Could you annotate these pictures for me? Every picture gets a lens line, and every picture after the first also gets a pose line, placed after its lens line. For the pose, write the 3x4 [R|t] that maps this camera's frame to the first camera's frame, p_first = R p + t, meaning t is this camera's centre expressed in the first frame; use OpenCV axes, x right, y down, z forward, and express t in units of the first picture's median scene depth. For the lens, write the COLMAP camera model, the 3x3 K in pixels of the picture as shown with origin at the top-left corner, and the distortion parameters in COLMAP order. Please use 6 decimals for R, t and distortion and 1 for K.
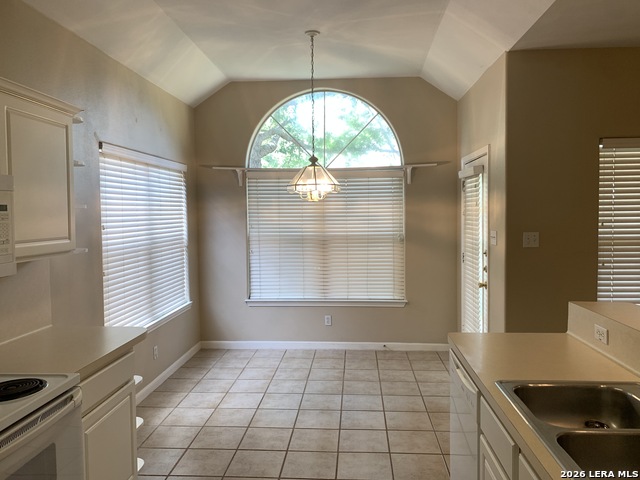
lens RADIAL K [[489.7, 0, 323.0], [0, 489.7, 226.8], [0, 0, 1]] dist [0.038311, -0.039643]
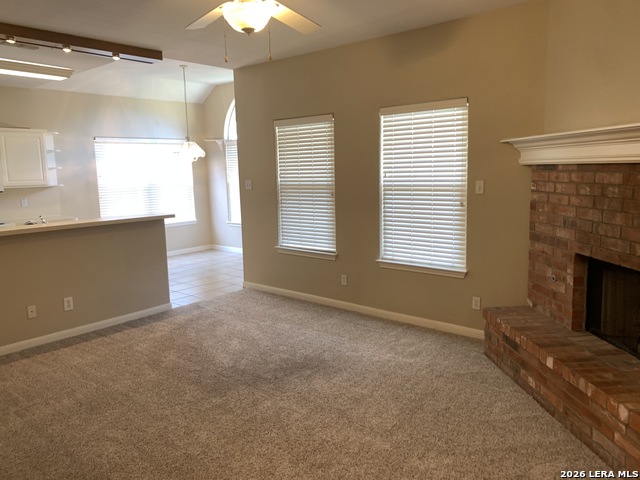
lens RADIAL K [[489.7, 0, 313.2], [0, 489.7, 231.4], [0, 0, 1]] dist [0.038311, -0.039643]
pose [[0.797790, 0.069808, -0.598880, 1.314690], [-0.002759, 0.993687, 0.112153, -0.002905], [0.602929, -0.087822, 0.792947, -0.156166]]
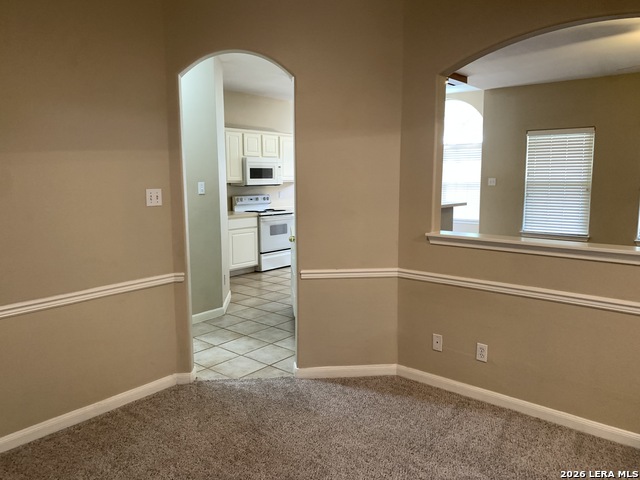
lens RADIAL K [[489.7, 0, 319.0], [0, 489.7, 227.3], [0, 0, 1]] dist [0.038311, -0.039643]
pose [[0.803055, 0.070318, -0.591742, 0.884998], [-0.023441, 0.995972, 0.086542, 0.043742], [0.595444, -0.055627, 0.801469, -0.898262]]
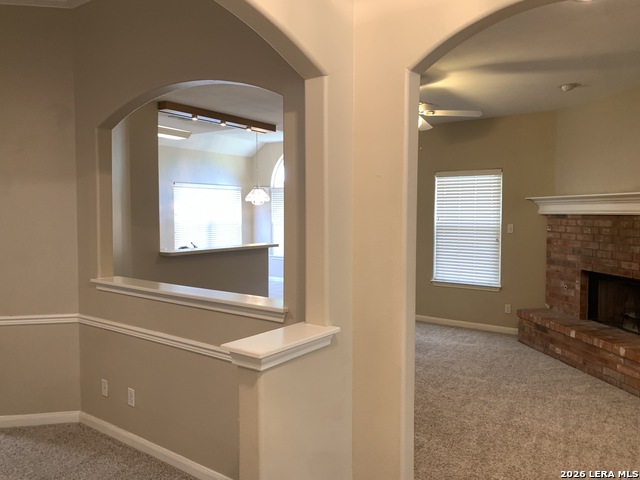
lens RADIAL K [[489.7, 0, 321.3], [0, 489.7, 233.7], [0, 0, 1]] dist [0.038311, -0.039643]
pose [[0.851754, 0.037357, -0.522608, 1.272174], [-0.029208, 0.999289, 0.023827, 0.014265], [0.523127, -0.005030, 0.852240, -0.667844]]
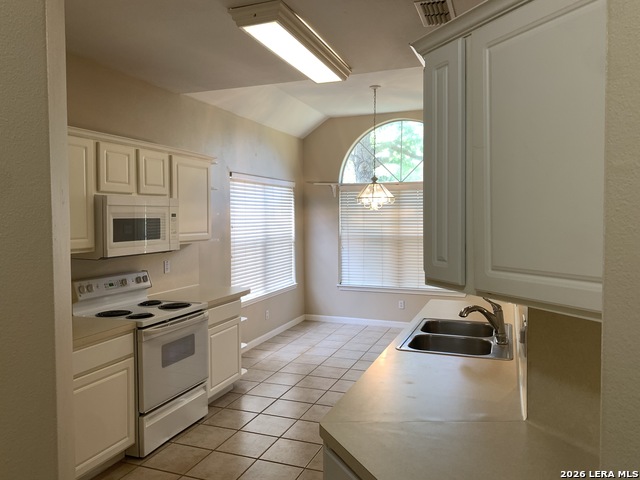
lens RADIAL K [[489.7, 0, 321.8], [0, 489.7, 224.8], [0, 0, 1]] dist [0.038311, -0.039643]
pose [[0.956992, 0.012124, -0.289860, 0.220649], [-0.015533, 0.999835, -0.009463, 0.004287], [0.289698, 0.013558, 0.957022, -0.319278]]
